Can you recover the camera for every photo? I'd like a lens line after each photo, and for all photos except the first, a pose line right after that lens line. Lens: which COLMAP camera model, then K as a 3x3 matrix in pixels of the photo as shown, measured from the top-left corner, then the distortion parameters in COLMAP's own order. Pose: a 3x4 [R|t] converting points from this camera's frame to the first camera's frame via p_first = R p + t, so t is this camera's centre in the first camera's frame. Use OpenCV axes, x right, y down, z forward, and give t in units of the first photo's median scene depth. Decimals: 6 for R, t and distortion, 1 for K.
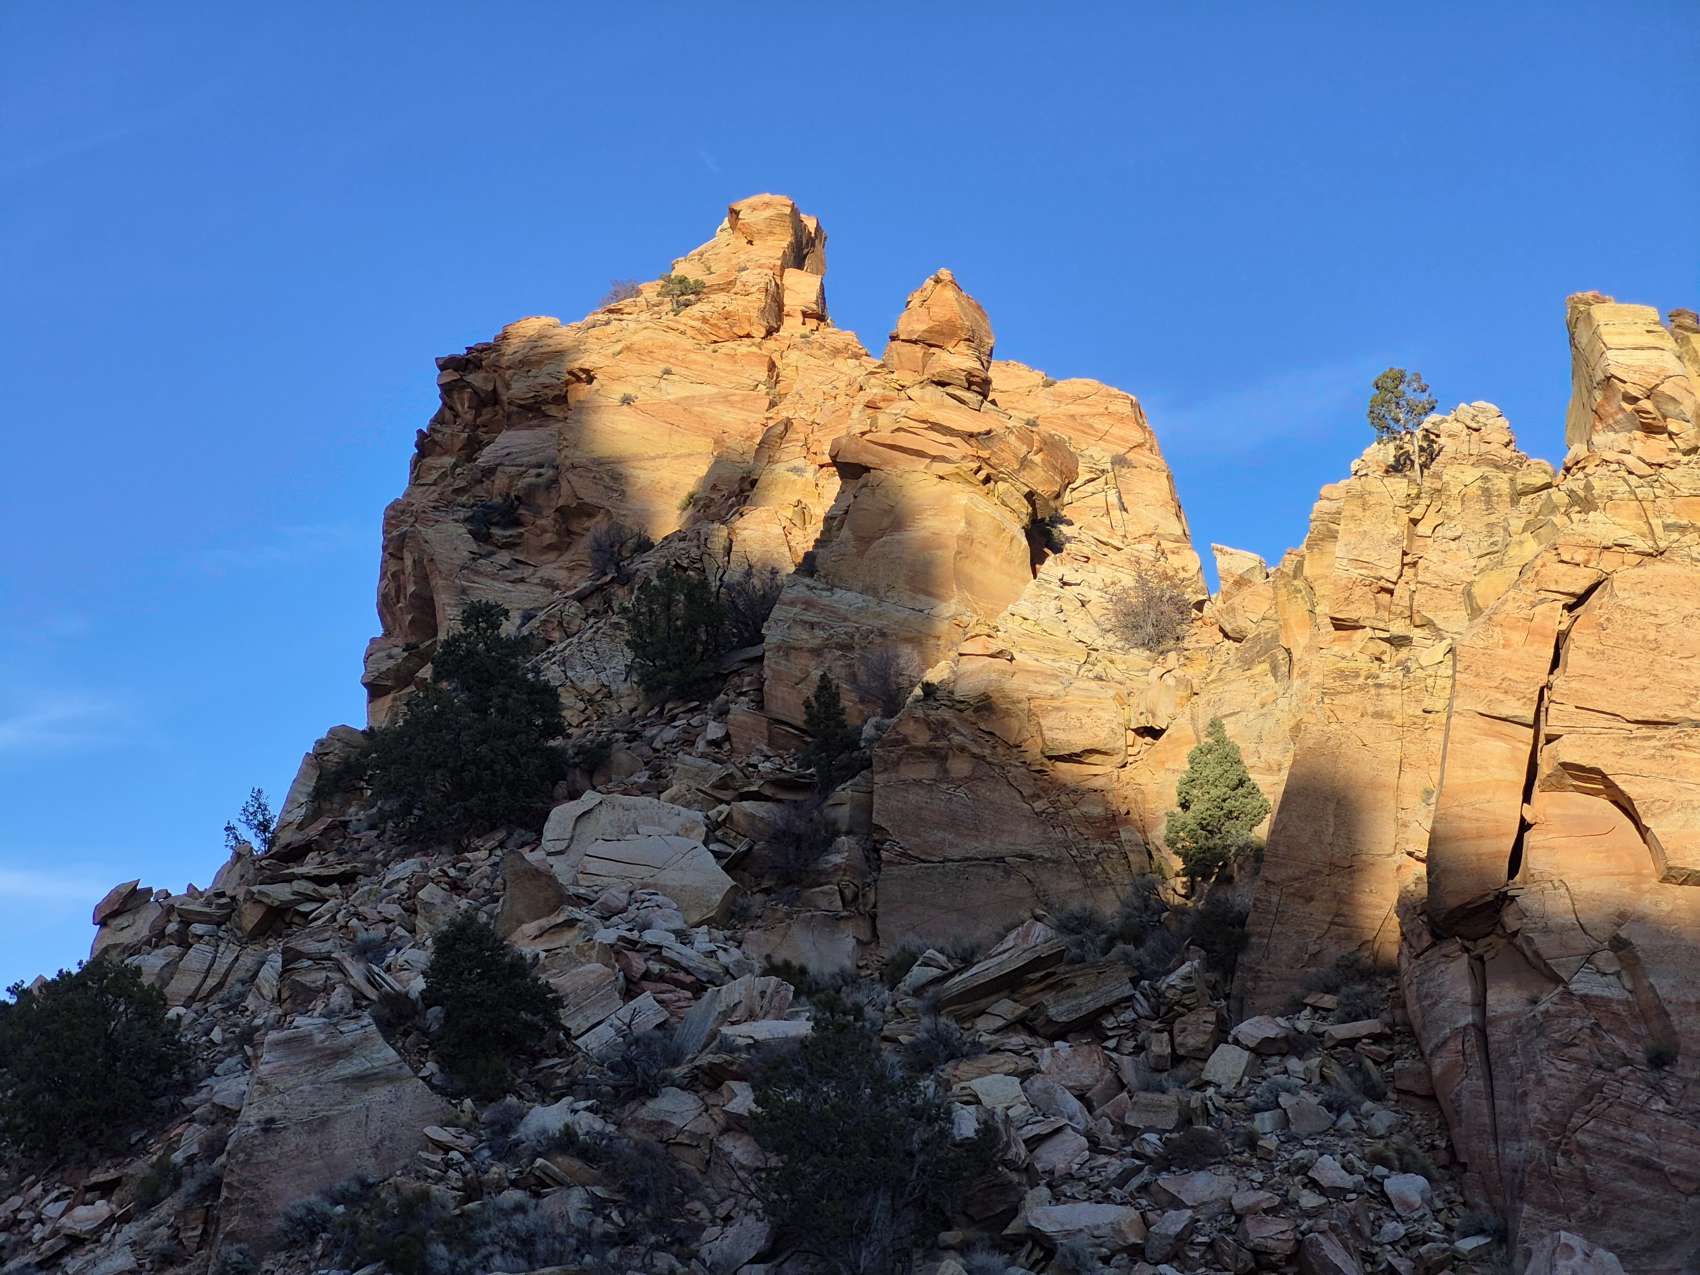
lens RADIAL K [[3739.6, 0, 810.6], [0, 3739.6, 676.1], [0, 0, 1]] dist [-0.243979, 4.088737]
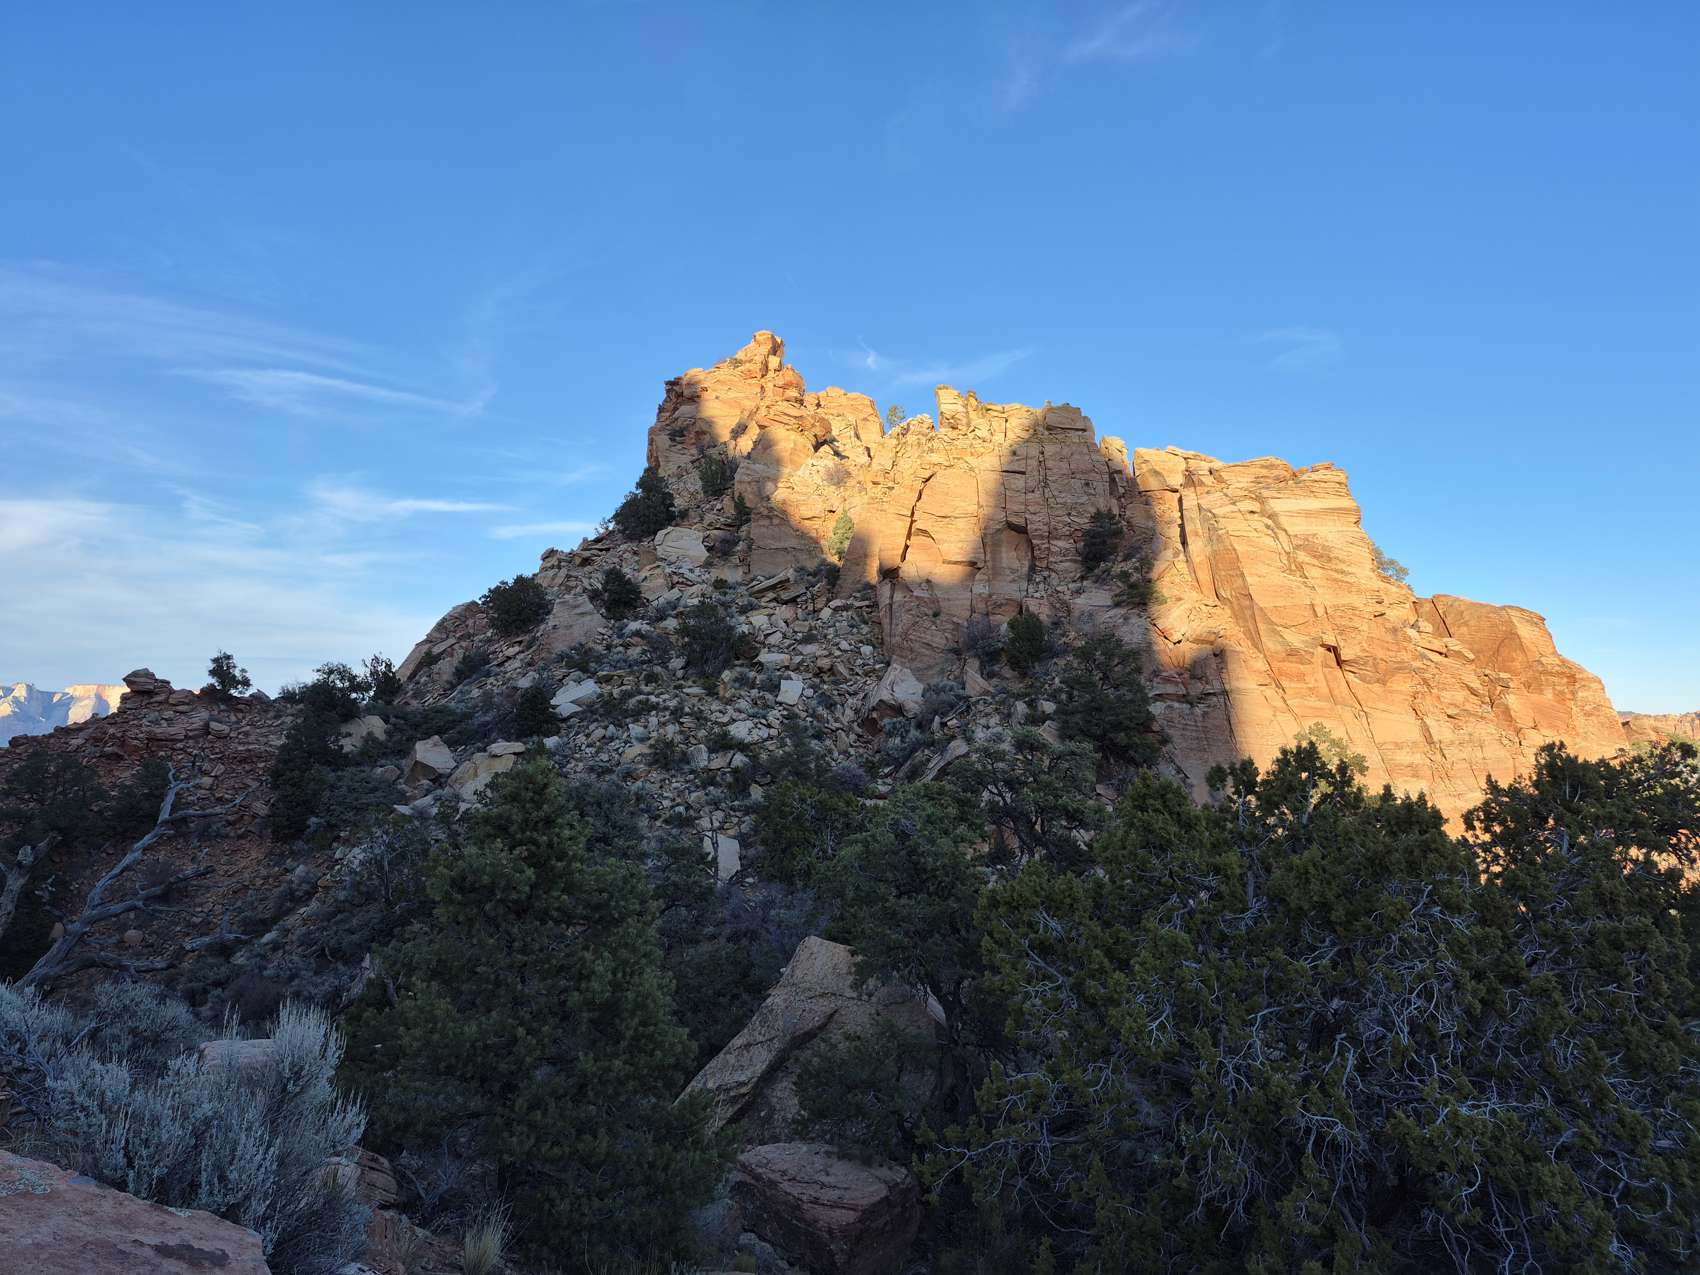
lens RADIAL K [[1173.9, 0, 850.0], [0, 1173.9, 637.5], [0, 0, 1]] dist [0.121429, -0.000482]
pose [[0.999946, 0.009995, -0.002708, 0.111649], [-0.009502, 0.989579, 0.143677, -0.025380], [0.004115, -0.143644, 0.989621, -0.071864]]
